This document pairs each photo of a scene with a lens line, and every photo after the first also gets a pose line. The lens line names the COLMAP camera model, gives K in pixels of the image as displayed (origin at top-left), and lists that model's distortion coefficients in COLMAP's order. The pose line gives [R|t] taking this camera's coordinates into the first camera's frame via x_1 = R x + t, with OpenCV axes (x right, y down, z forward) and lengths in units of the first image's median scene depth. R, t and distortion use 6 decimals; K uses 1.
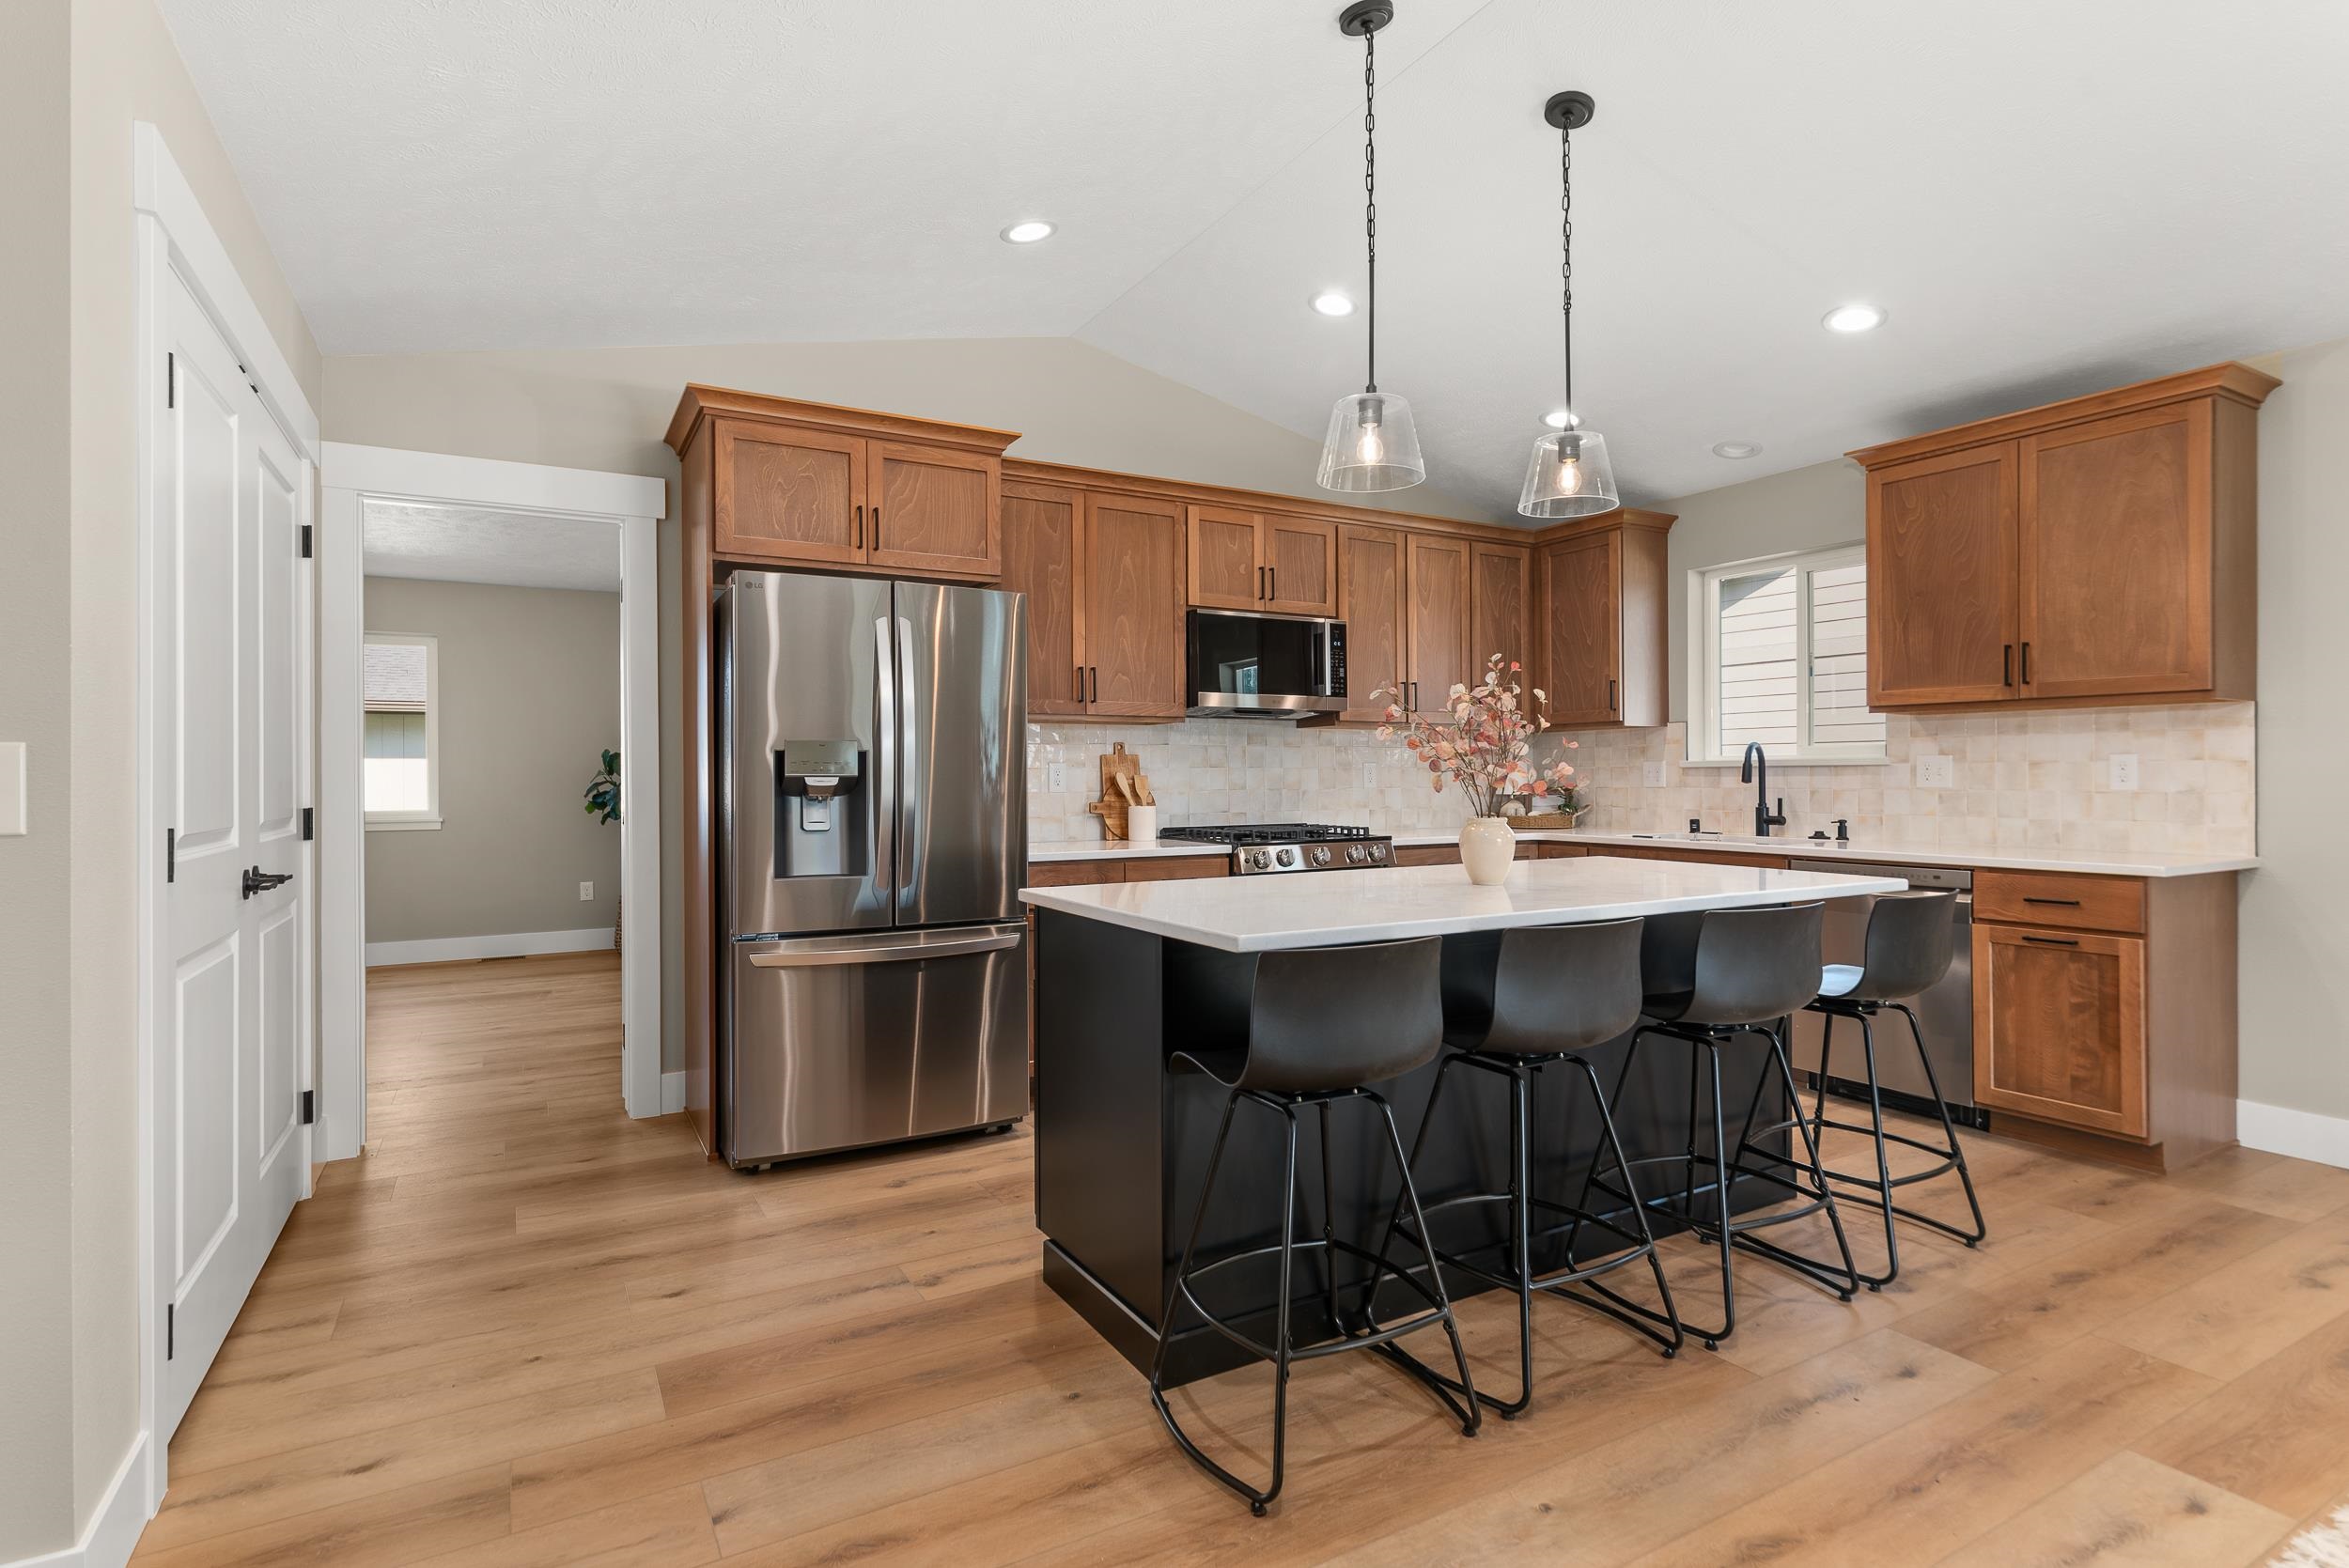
lens RADIAL K [[1175.2, 0, 1175.2], [0, 1175.2, 777.8], [0, 0, 1]] dist [-0.002550, 0.002428]
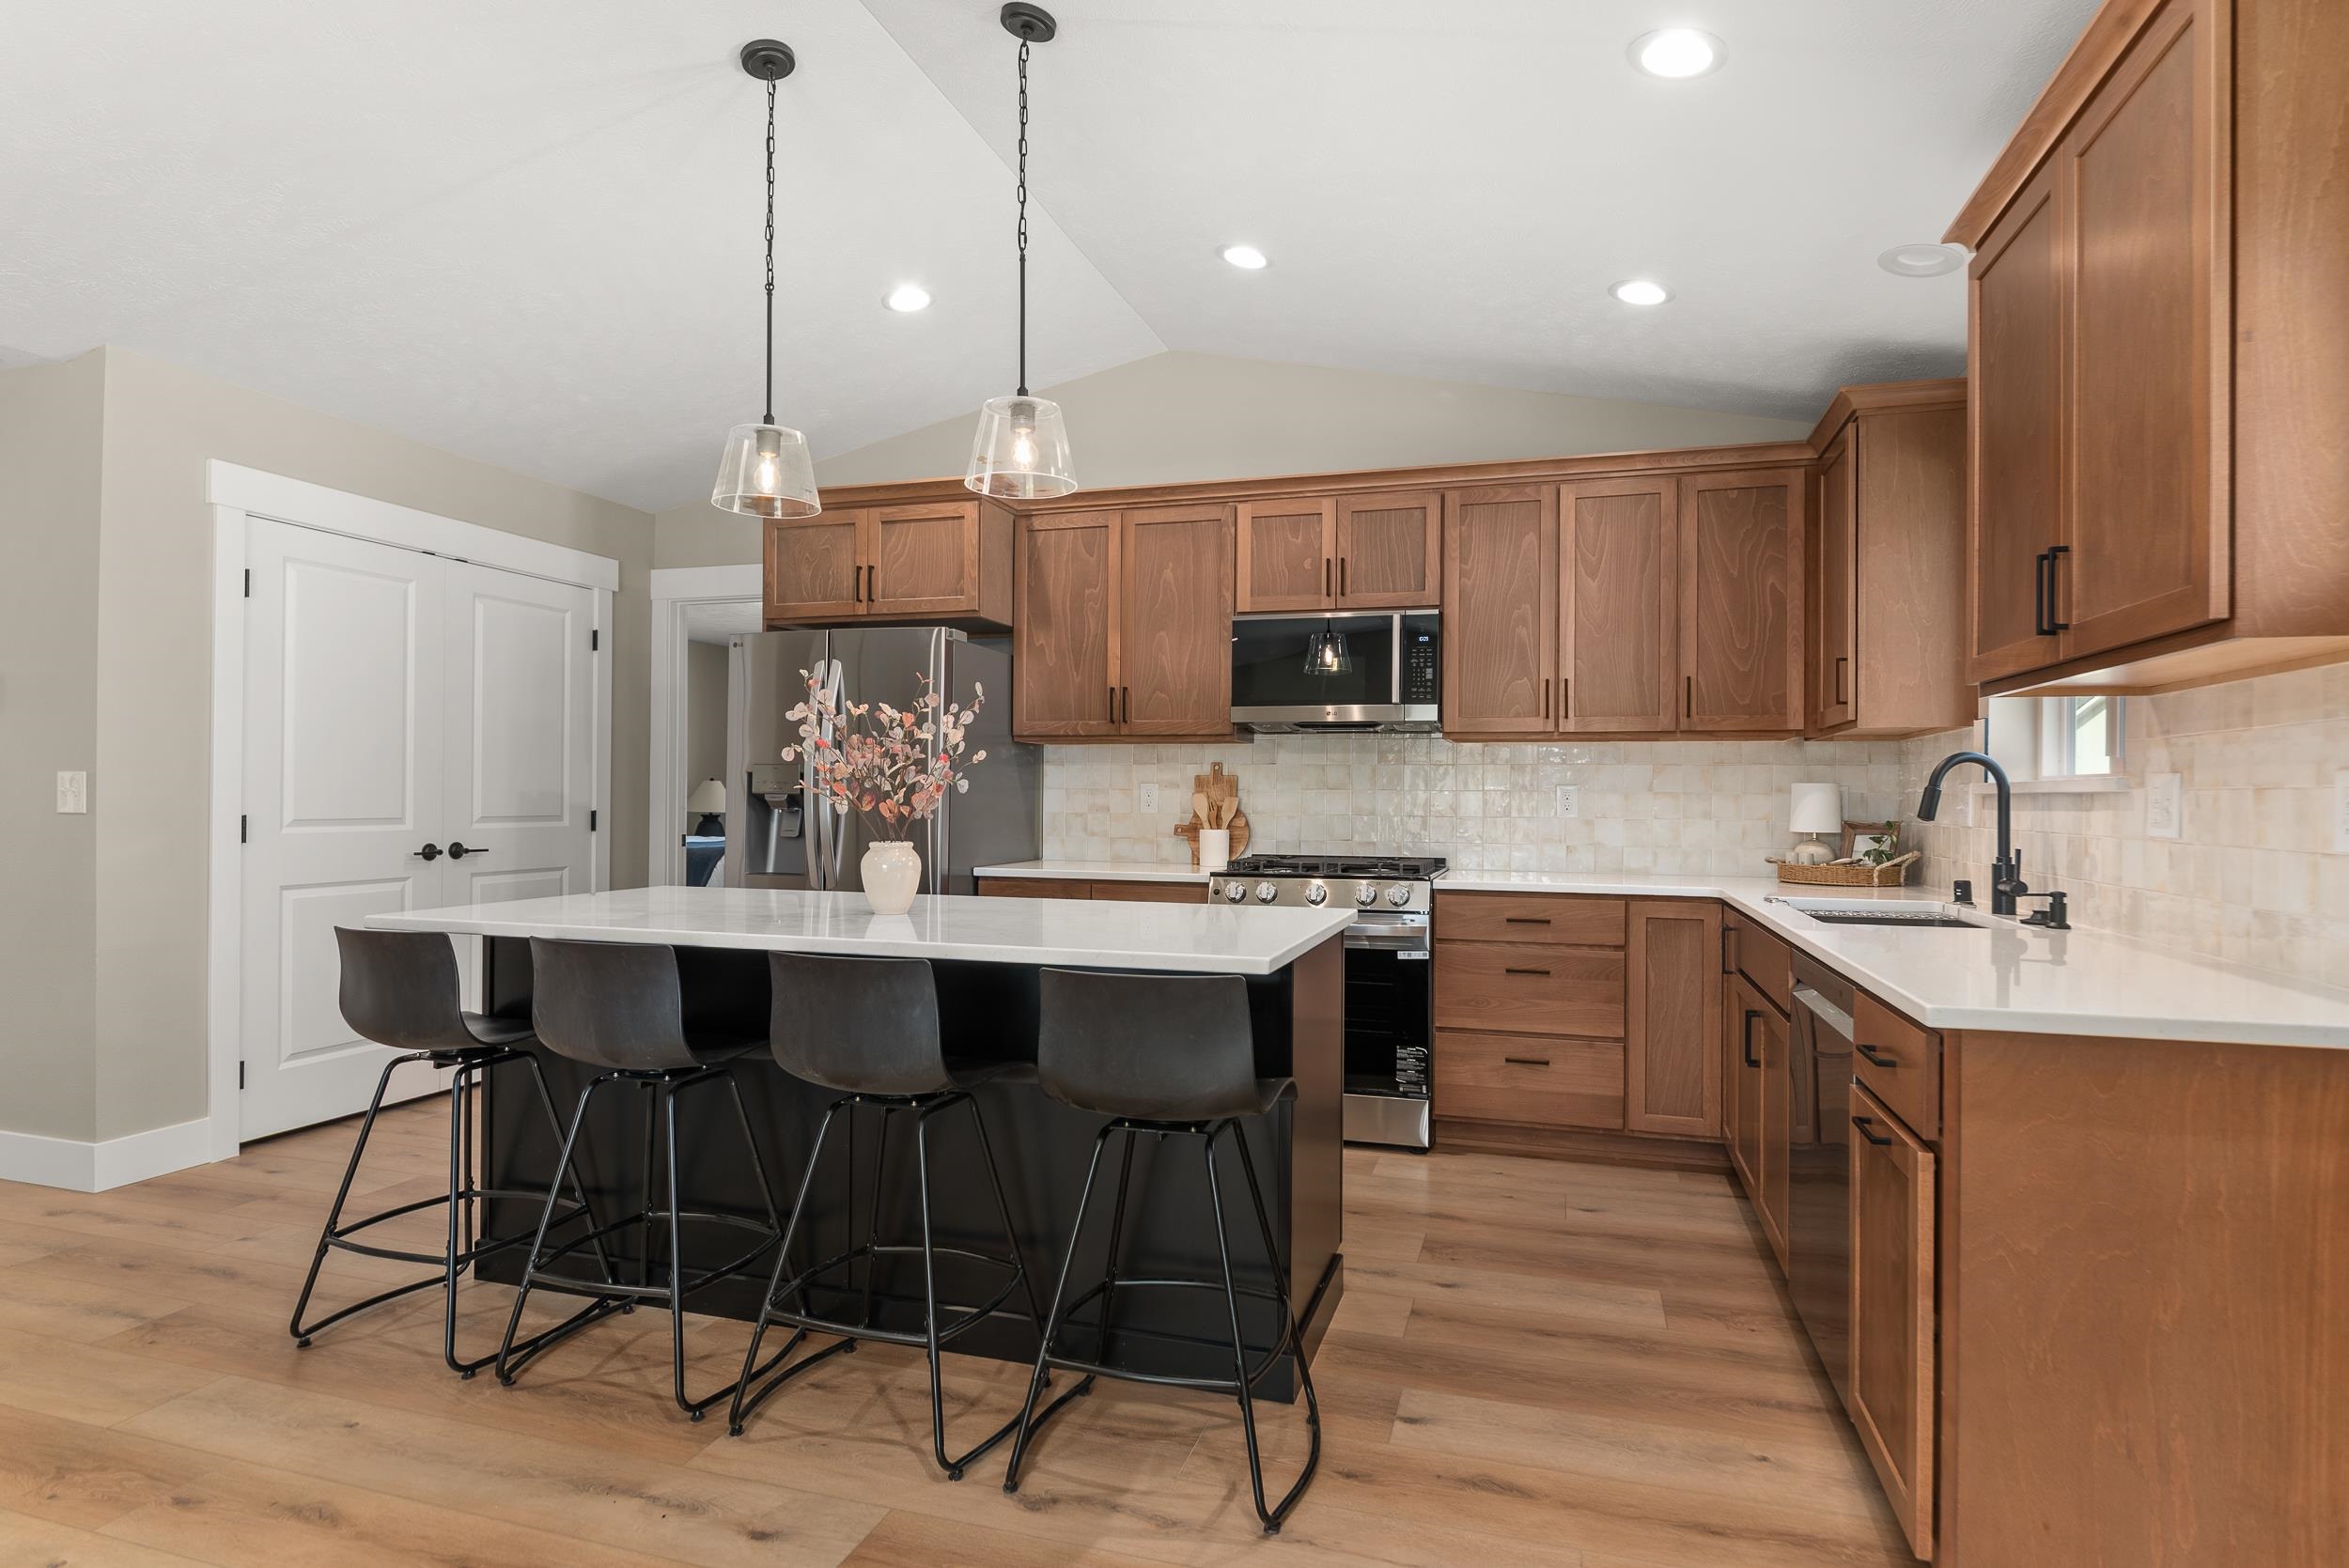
lens RADIAL K [[1254.0, 0, 1174.4], [0, 1254.0, 793.6], [0, 0, 1]] dist [-0.004315, -0.000775]
pose [[0.681059, 0.008594, -0.732178, 0.746934], [-0.012823, 0.999918, -0.000191, -0.004677], [0.732116, 0.009519, 0.681113, 0.317429]]
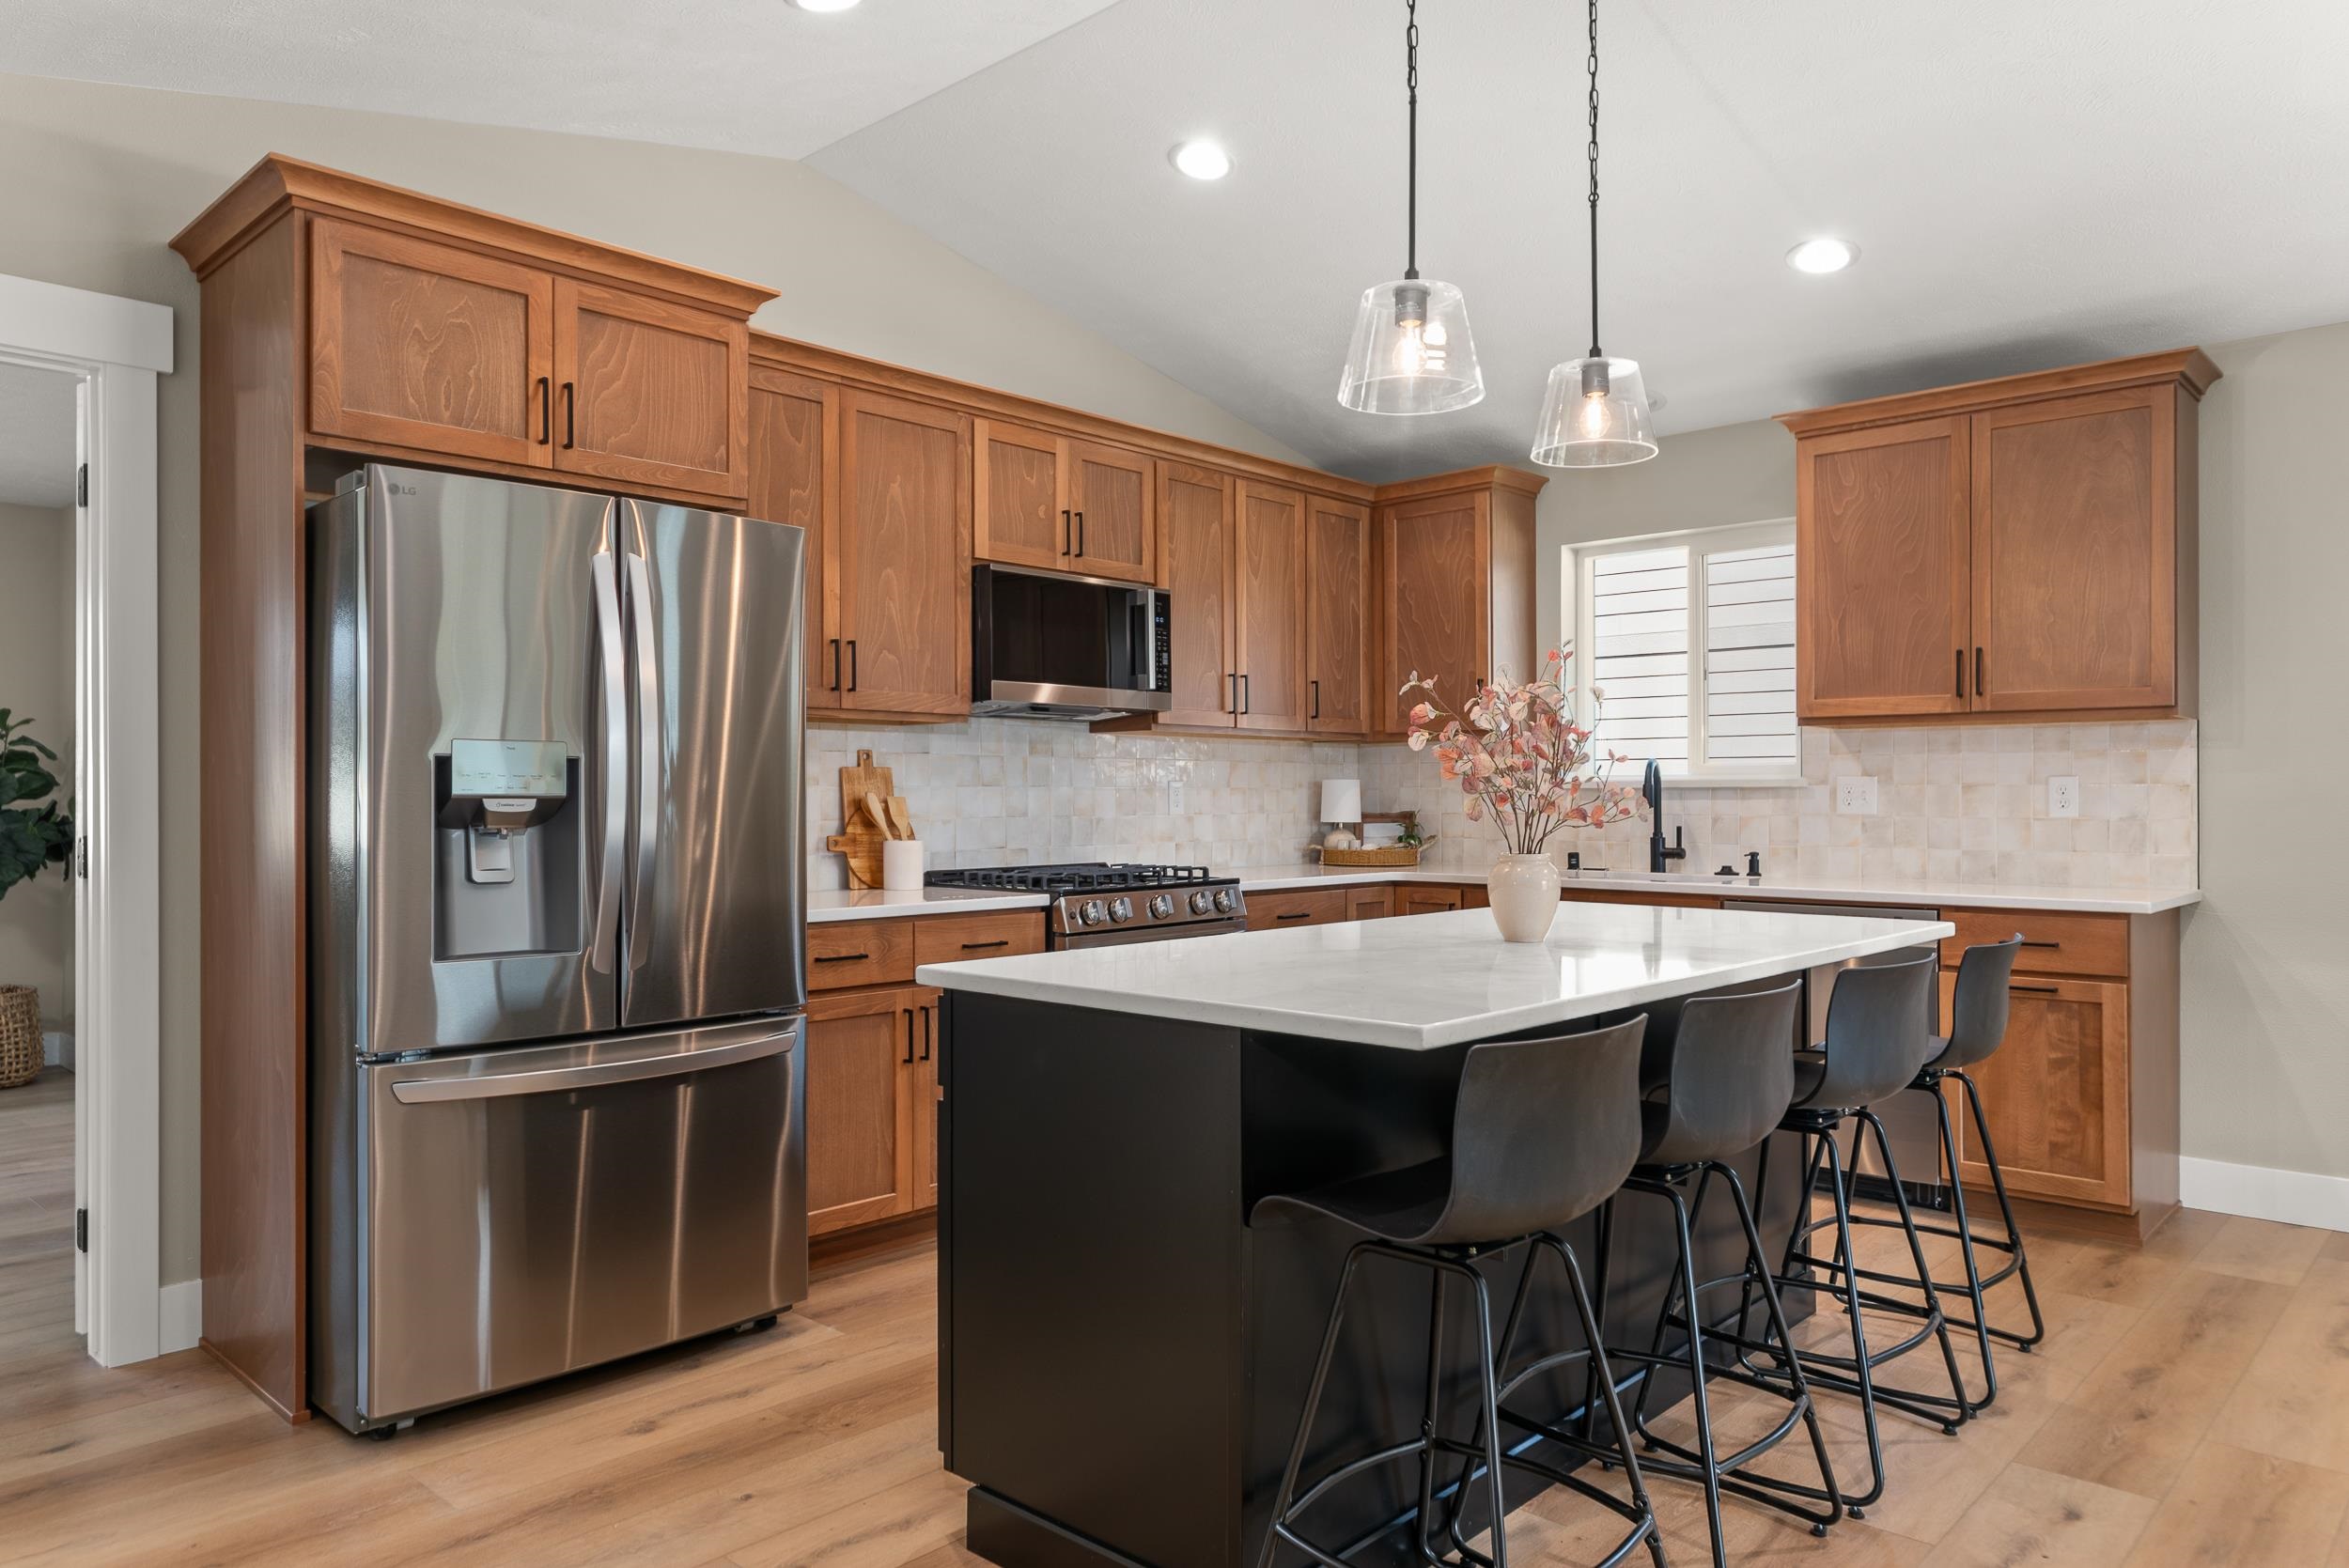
lens RADIAL K [[1552.7, 0, 1186.8], [0, 1552.7, 792.7], [0, 0, 1]] dist [0.000066, -0.000541]
pose [[0.952780, 0.003532, 0.303642, -0.161875], [-0.001959, 0.999983, -0.005486, 0.000160], [-0.303656, 0.004632, 0.952770, 0.069917]]
